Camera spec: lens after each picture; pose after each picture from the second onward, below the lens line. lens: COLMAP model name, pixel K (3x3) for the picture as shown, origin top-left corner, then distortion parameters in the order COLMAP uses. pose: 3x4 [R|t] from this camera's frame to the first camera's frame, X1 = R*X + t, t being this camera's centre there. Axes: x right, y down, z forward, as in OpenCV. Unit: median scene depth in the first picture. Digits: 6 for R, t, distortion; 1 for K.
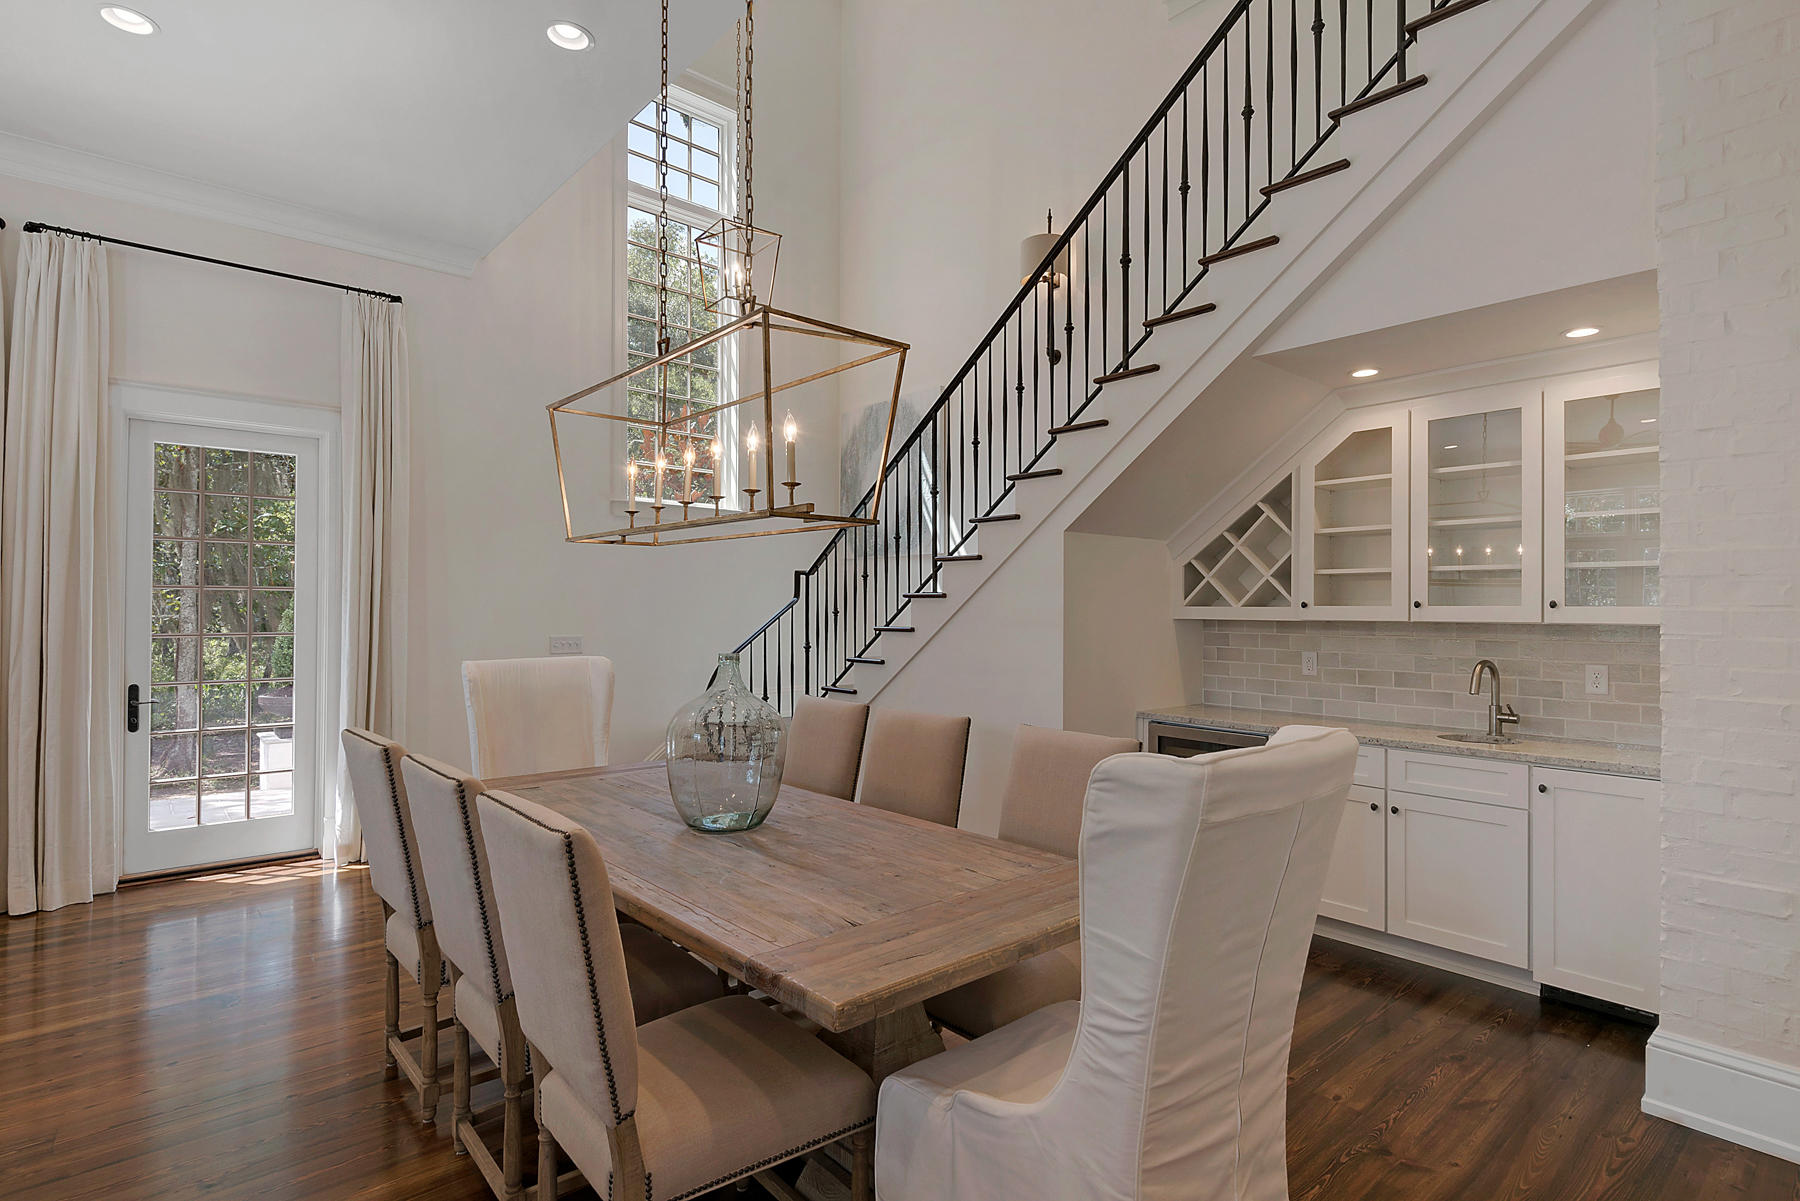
lens RADIAL K [[890.6, 0, 908.3], [0, 890.6, 598.9], [0, 0, 1]] dist [0.006532, -0.005725]
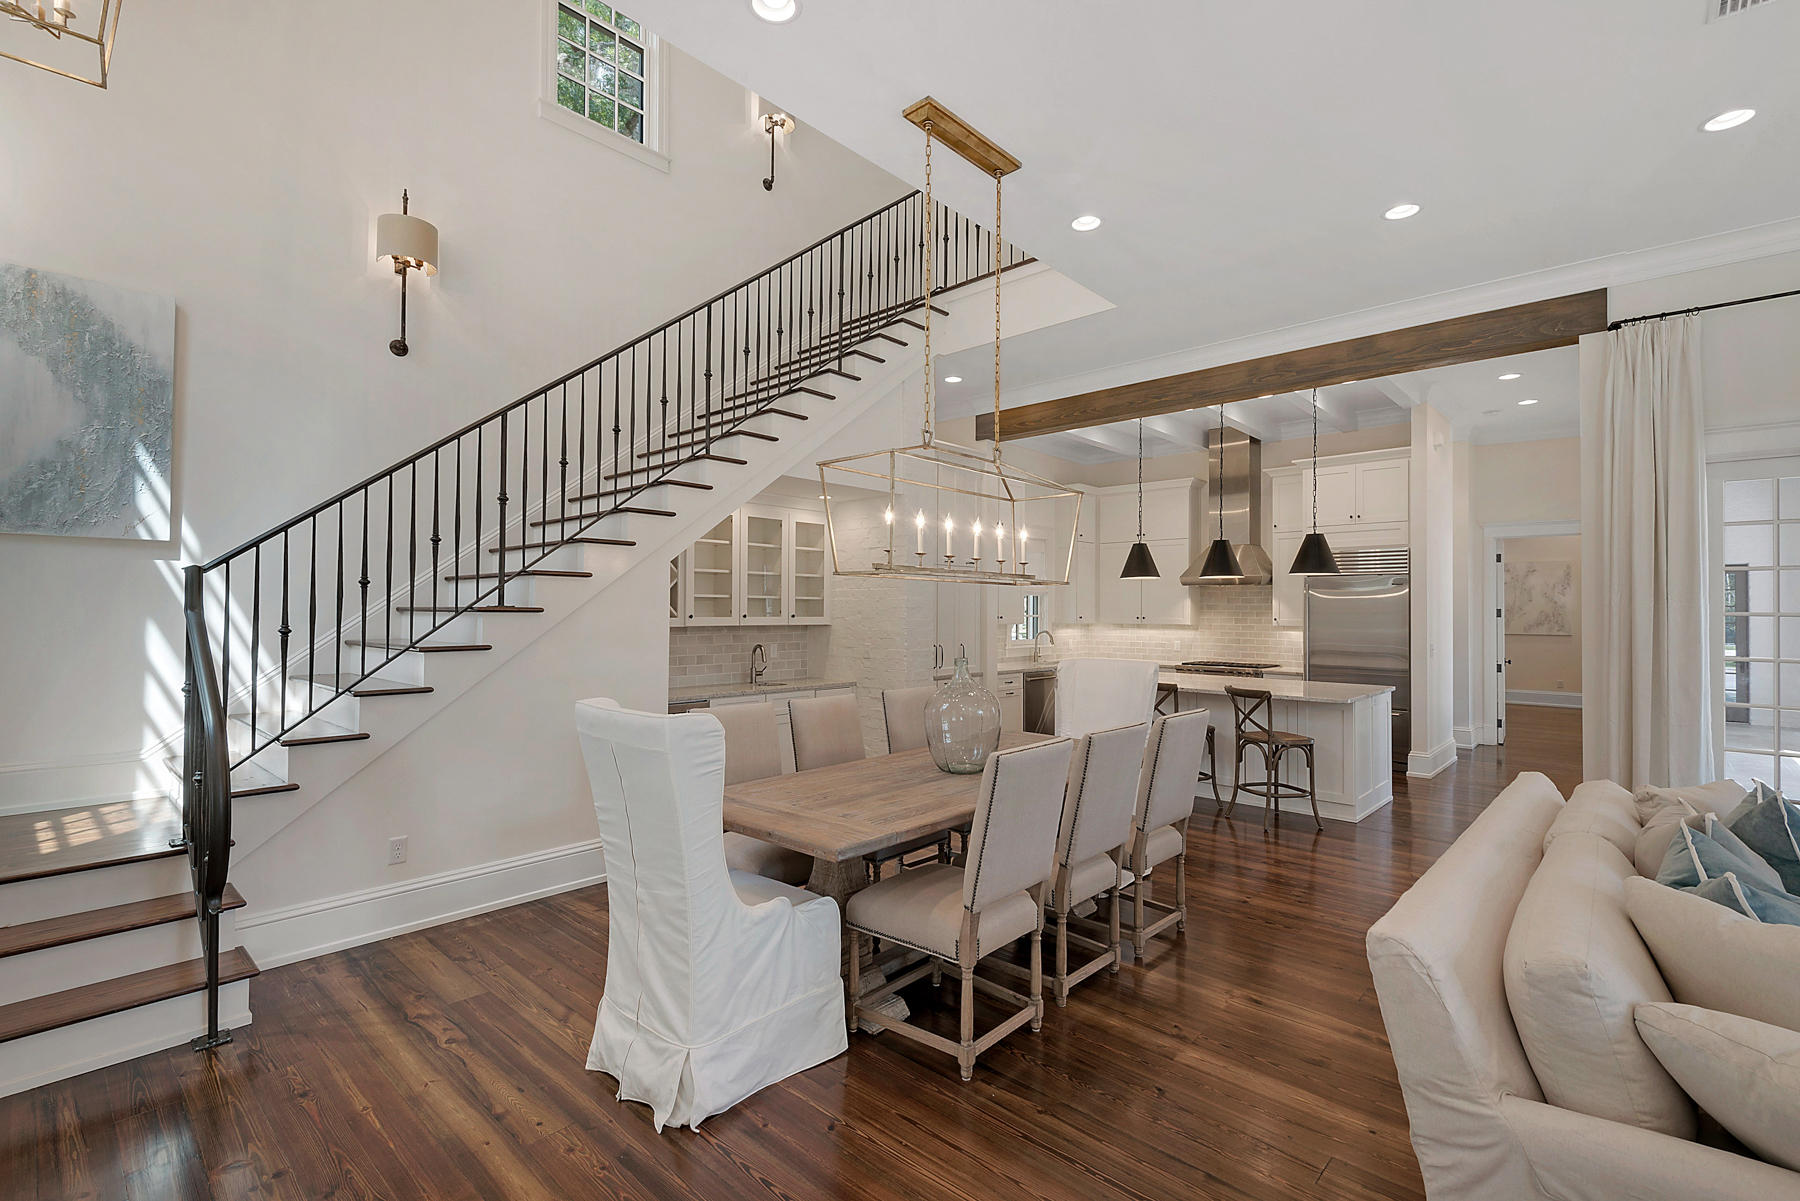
lens RADIAL K [[812.2, 0, 901.6], [0, 812.2, 598.1], [0, 0, 1]] dist [0.013805, -0.005809]
pose [[-0.104457, 0.009531, 0.994484, -0.982786], [-0.018383, 0.999765, -0.011513, -0.015003], [-0.994359, -0.019484, -0.104257, 0.756842]]
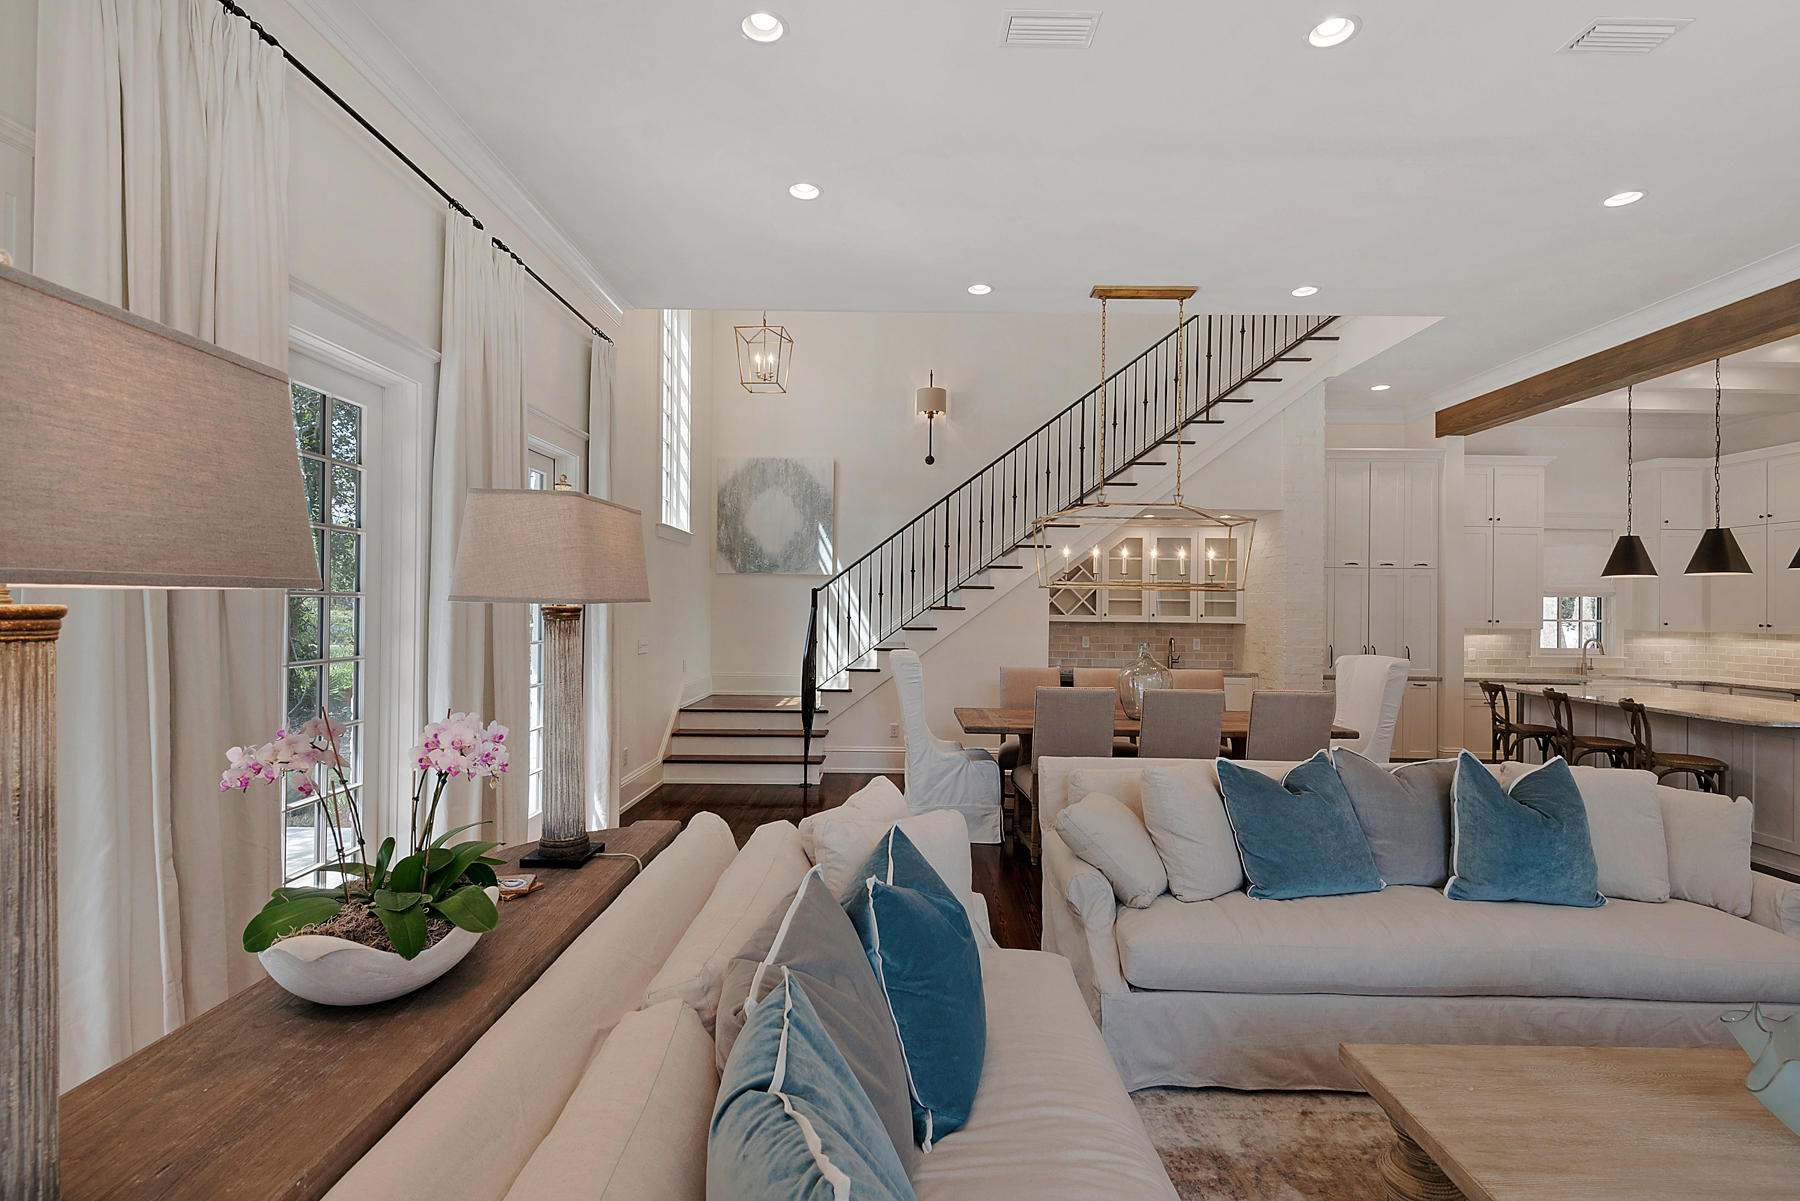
lens RADIAL K [[838.9, 0, 896.3], [0, 838.9, 601.2], [0, 0, 1]] dist [0.013025, -0.012114]
pose [[0.672526, 0.008809, 0.740021, -1.357320], [-0.018452, 0.999818, 0.004867, -0.025155], [-0.739843, -0.016928, 0.672566, 0.009175]]
